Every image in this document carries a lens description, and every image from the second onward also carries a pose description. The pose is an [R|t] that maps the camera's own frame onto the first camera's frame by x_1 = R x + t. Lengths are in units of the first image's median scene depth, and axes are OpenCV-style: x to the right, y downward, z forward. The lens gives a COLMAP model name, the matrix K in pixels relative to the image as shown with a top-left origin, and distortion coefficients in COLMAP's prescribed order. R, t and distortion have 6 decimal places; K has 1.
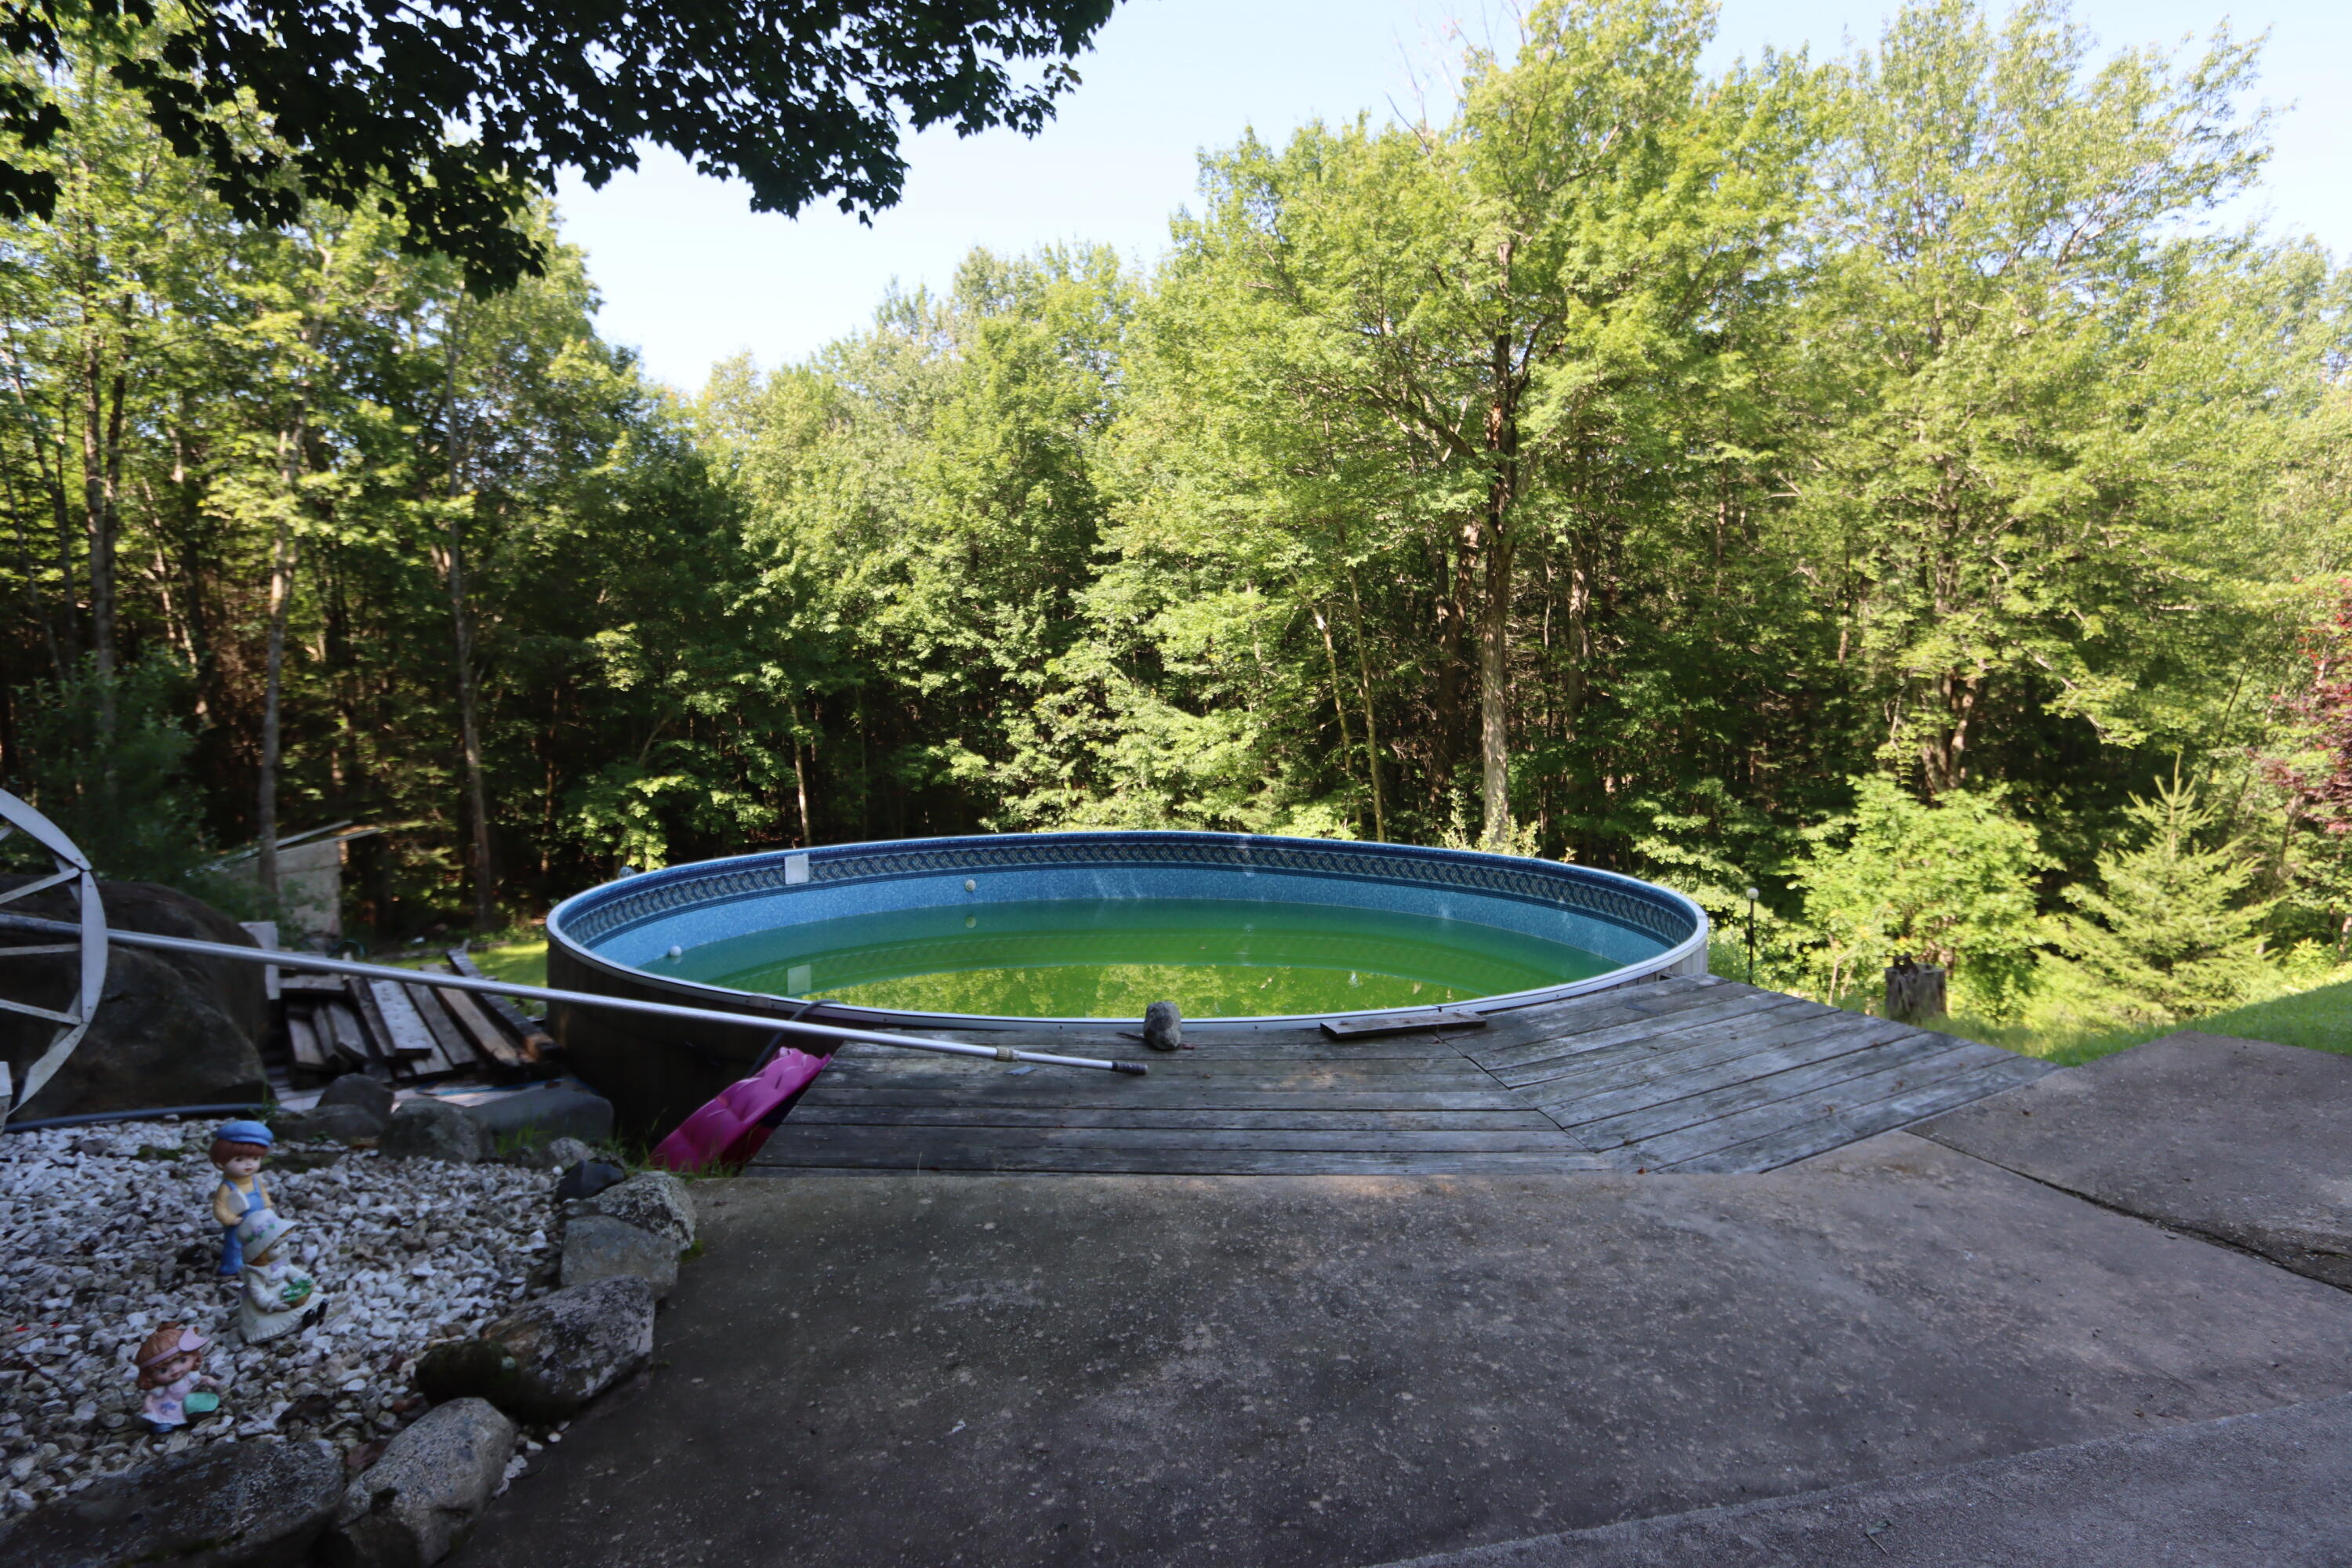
lens RADIAL K [[1251.5, 0, 1160.5], [0, 1251.5, 784.3], [0, 0, 1]] dist [-0.017711, 0.004928]
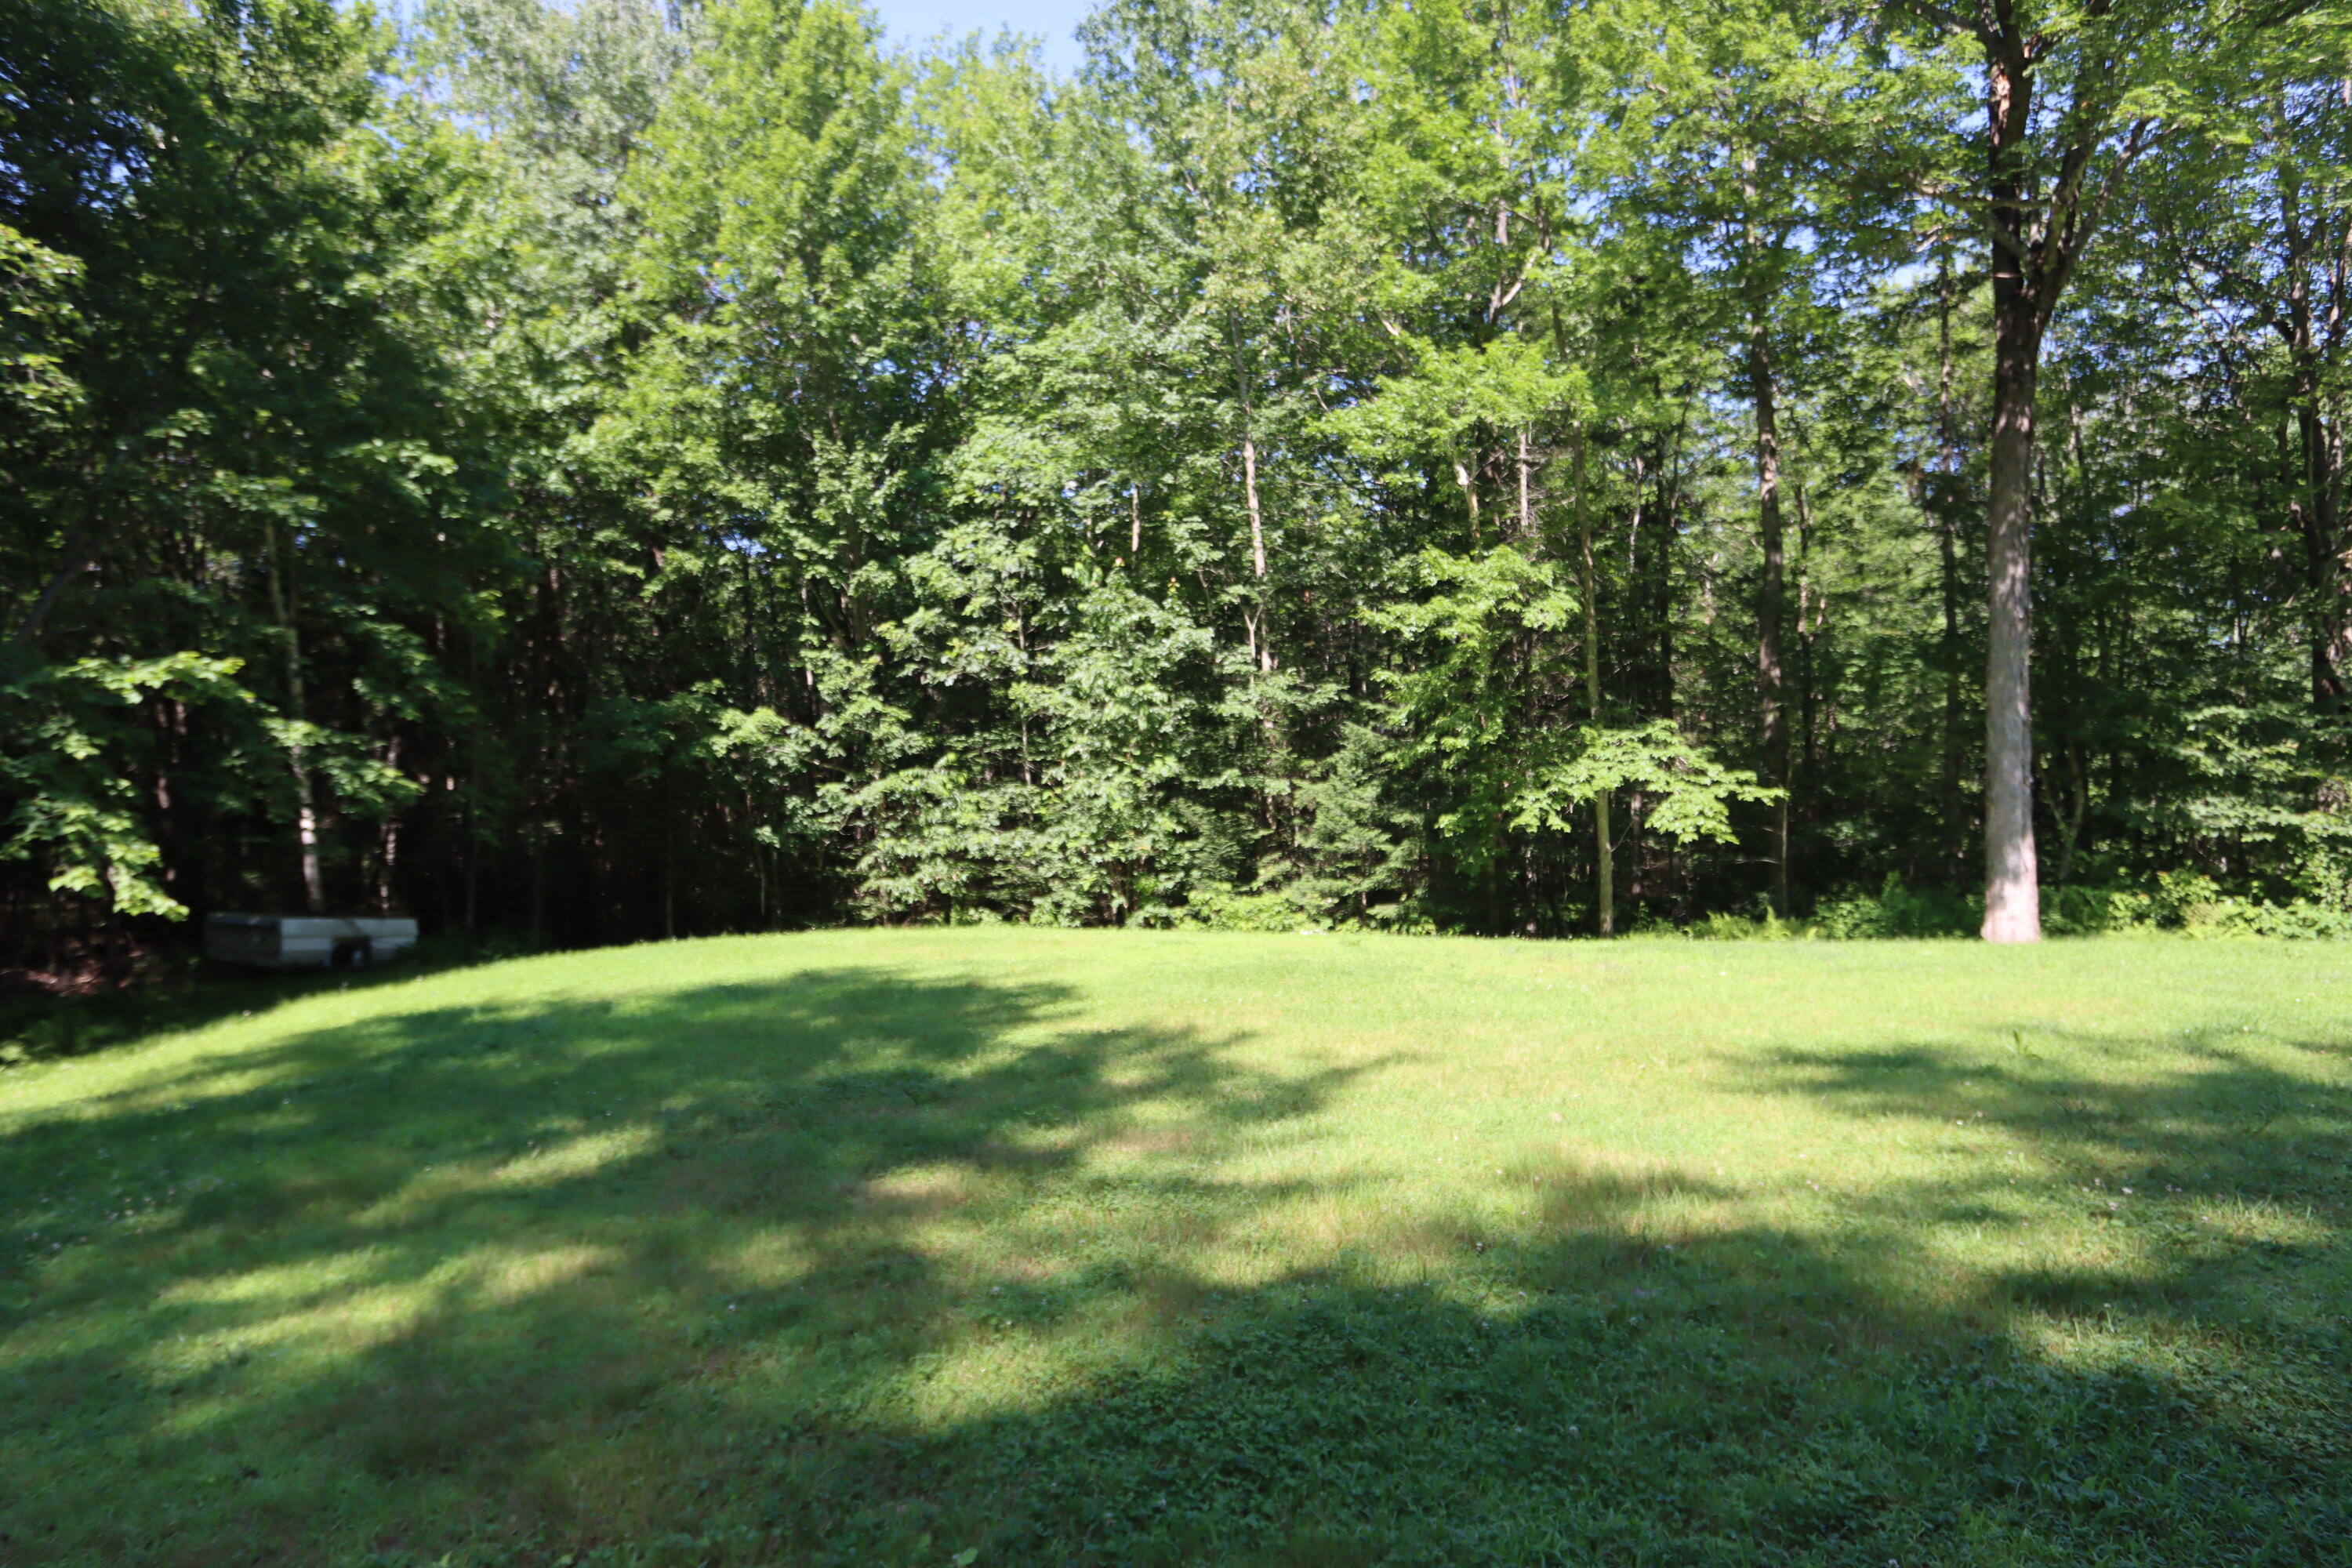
lens RADIAL K [[1251.5, 0, 1140.9], [0, 1251.5, 791.1], [0, 0, 1]] dist [-0.017711, 0.004928]
pose [[0.870935, 0.007493, 0.491341, -0.276837], [0.036840, 0.996074, -0.080491, 0.063346], [-0.490015, 0.088203, 0.867240, 0.461460]]
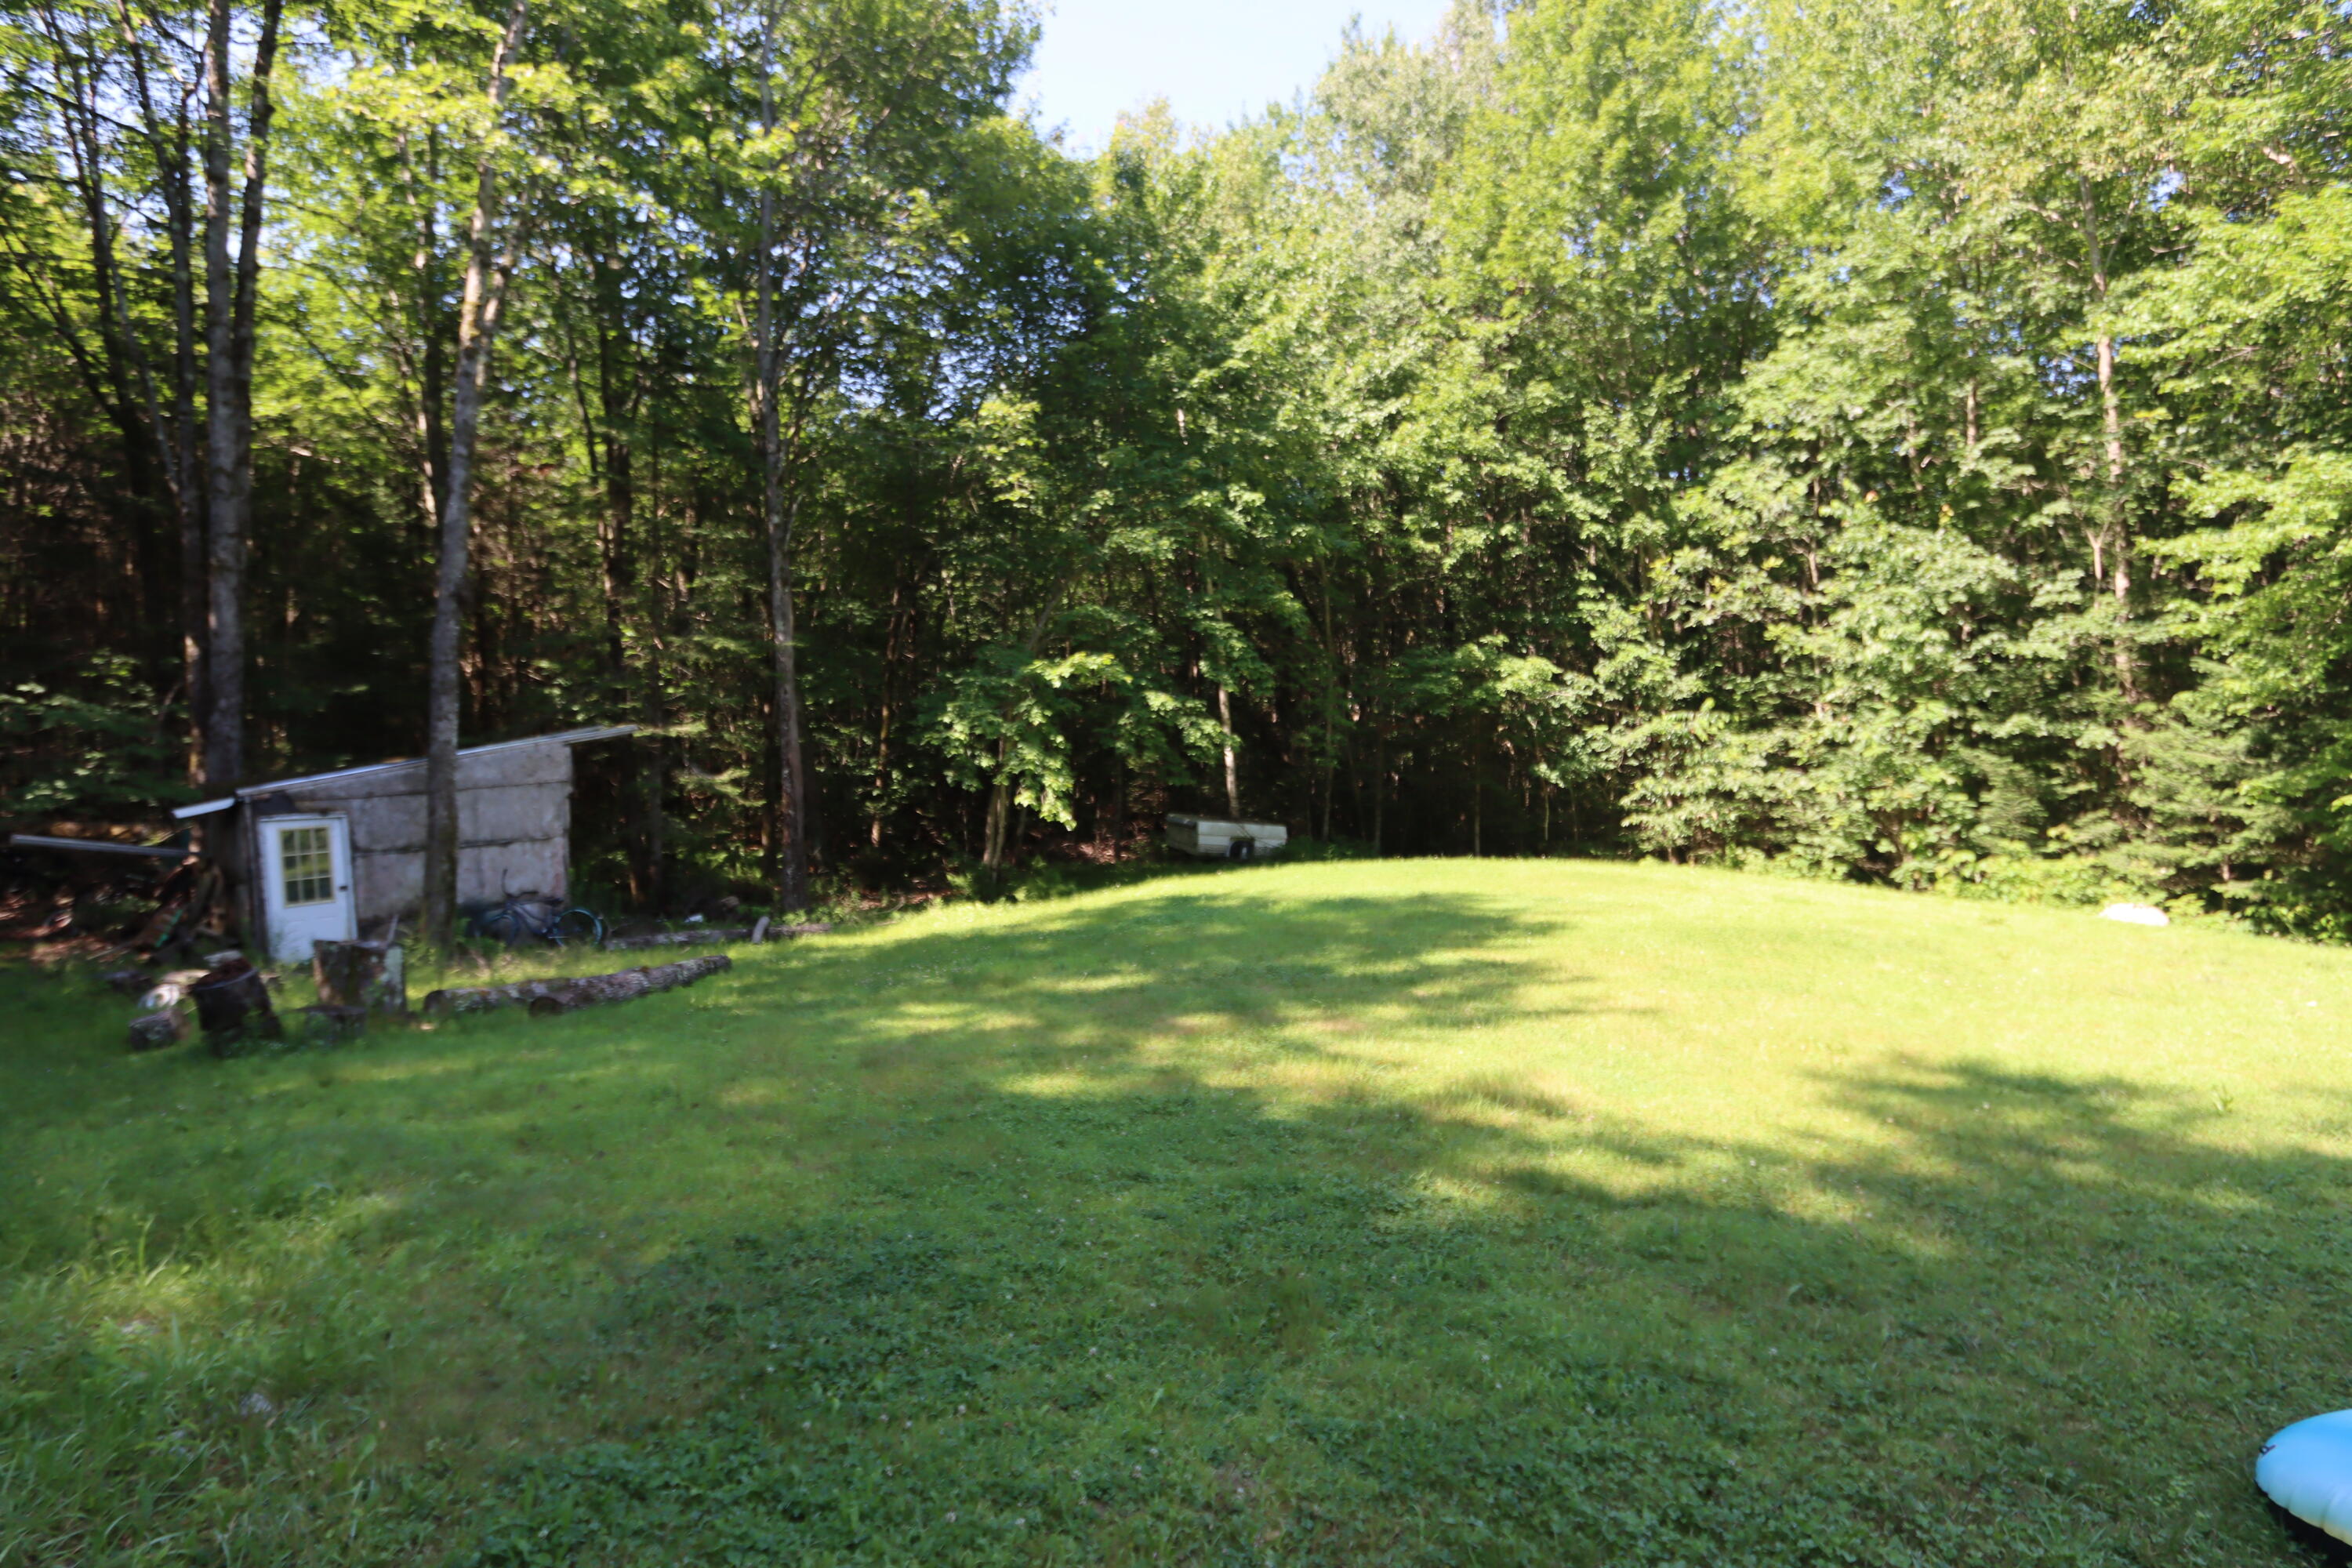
lens RADIAL K [[1251.5, 0, 1163.2], [0, 1251.5, 780.9], [0, 0, 1]] dist [-0.017711, 0.004928]
pose [[0.974836, 0.015849, -0.222359, -0.193568], [-0.021418, 0.999514, -0.022655, 0.055189], [0.221892, 0.026847, 0.974702, 0.372245]]
